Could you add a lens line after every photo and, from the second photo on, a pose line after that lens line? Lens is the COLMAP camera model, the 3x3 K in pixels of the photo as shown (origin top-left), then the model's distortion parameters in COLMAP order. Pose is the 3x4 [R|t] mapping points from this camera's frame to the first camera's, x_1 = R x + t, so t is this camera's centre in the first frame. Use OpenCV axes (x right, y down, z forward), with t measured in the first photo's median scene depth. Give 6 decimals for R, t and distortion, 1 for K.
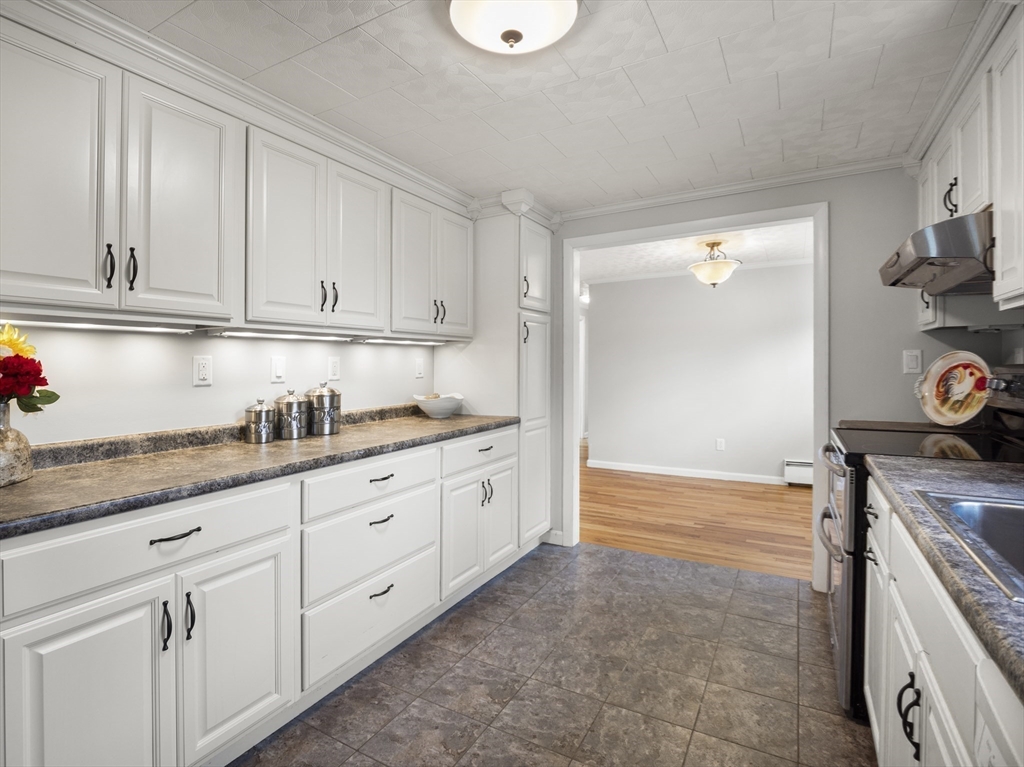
lens RADIAL K [[504.7, 0, 491.8], [0, 504.7, 373.1], [0, 0, 1]] dist [-0.022137, -0.000952]
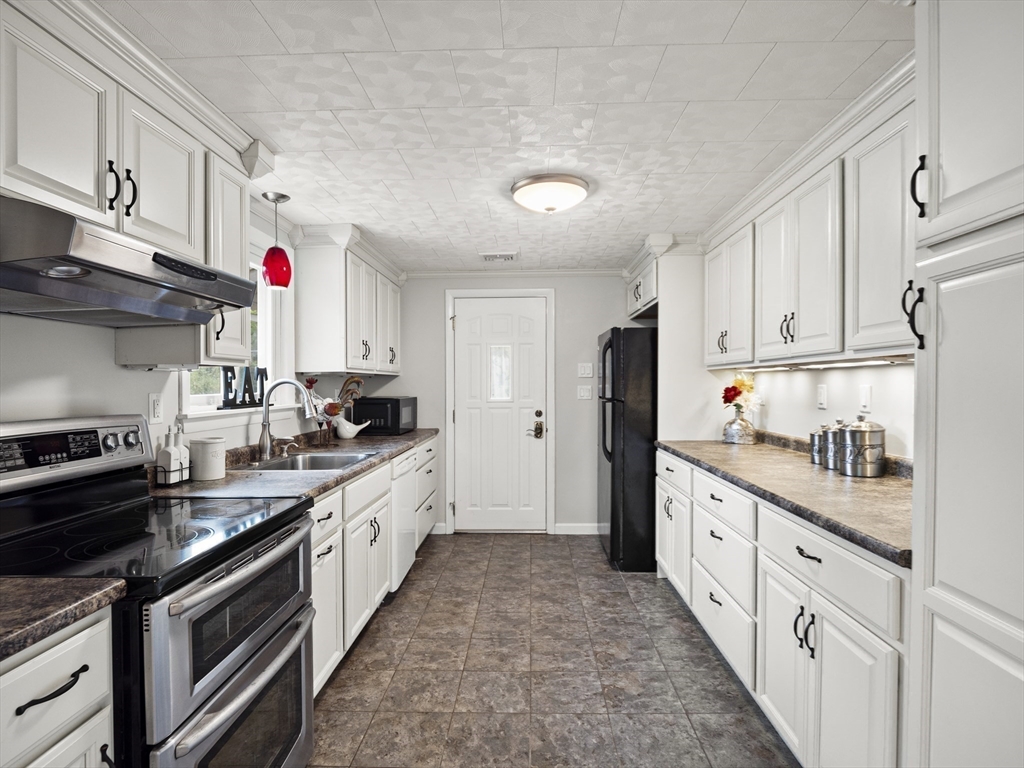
lens RADIAL K [[526.1, 0, 522.9], [0, 526.1, 388.9], [0, 0, 1]] dist [-0.005421, -0.000687]
pose [[-0.863924, 0.025510, -0.502975, 0.639721], [0.014065, 0.999549, 0.026538, -0.060077], [0.503425, 0.015853, -0.863893, 1.581867]]
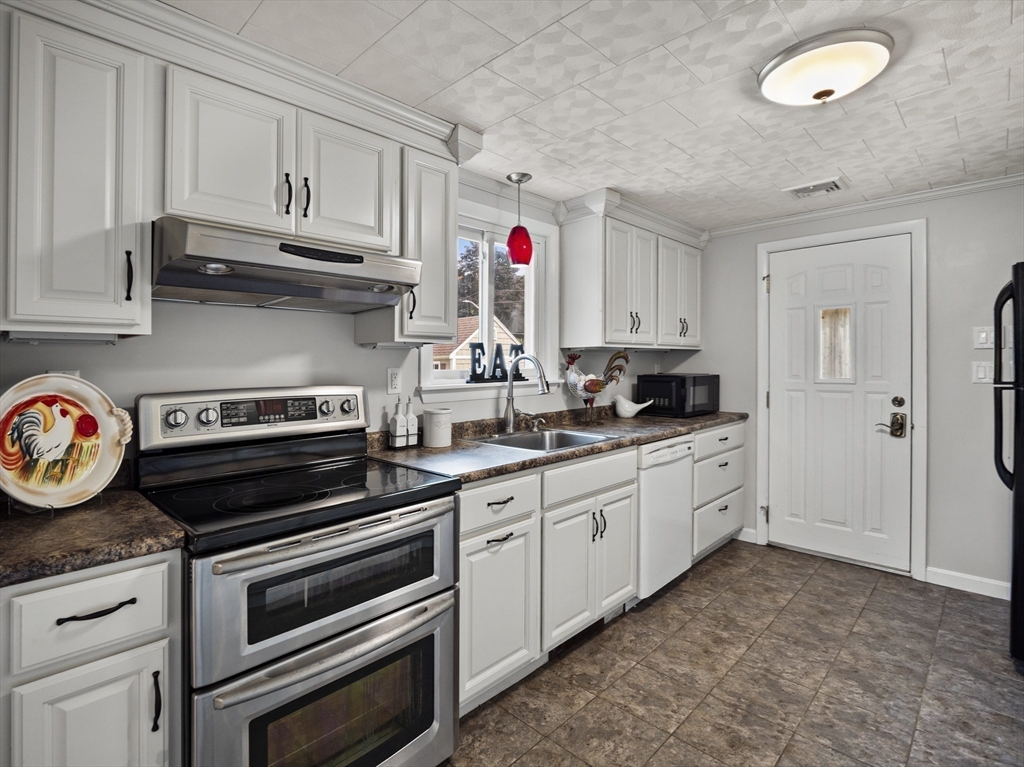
lens RADIAL K [[515.8, 0, 507.2], [0, 515.8, 358.4], [0, 0, 1]] dist [-0.010545, -0.000854]
pose [[-0.974391, 0.022989, 0.223682, 0.283812], [0.023461, 0.999725, -0.000551, -0.050511], [-0.223633, 0.004711, -0.974662, 1.437742]]
